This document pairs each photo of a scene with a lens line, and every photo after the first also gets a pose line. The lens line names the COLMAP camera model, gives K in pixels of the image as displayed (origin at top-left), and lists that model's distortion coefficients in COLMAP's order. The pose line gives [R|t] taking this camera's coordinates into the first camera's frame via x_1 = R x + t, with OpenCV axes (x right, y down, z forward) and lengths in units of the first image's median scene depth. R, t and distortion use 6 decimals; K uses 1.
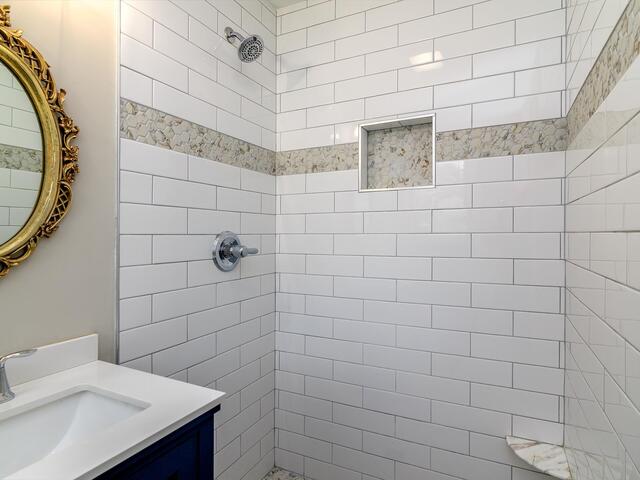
lens RADIAL K [[334.0, 0, 328.8], [0, 334.0, 239.3], [0, 0, 1]] dist [-0.004126, 0.000111]
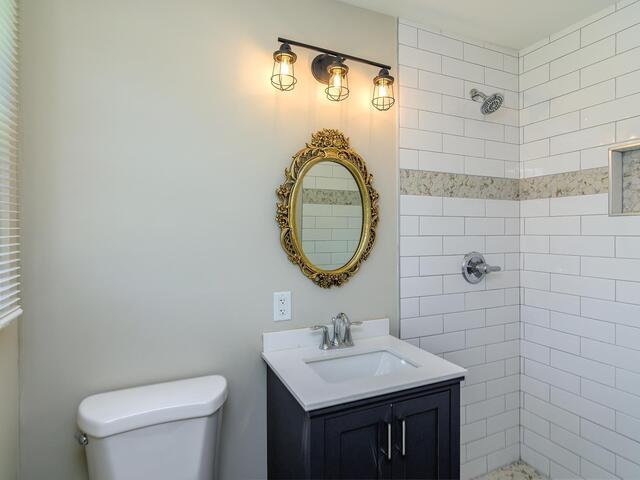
lens RADIAL K [[352.2, 0, 320.0], [0, 352.2, 240.0], [0, 0, 1]] dist [-0.000750, -0.000911]
pose [[0.740803, 0.000036, -0.671722, 0.158686], [0.013310, 0.999803, 0.014731, -0.097428], [0.671590, -0.019853, 0.740657, -0.371956]]
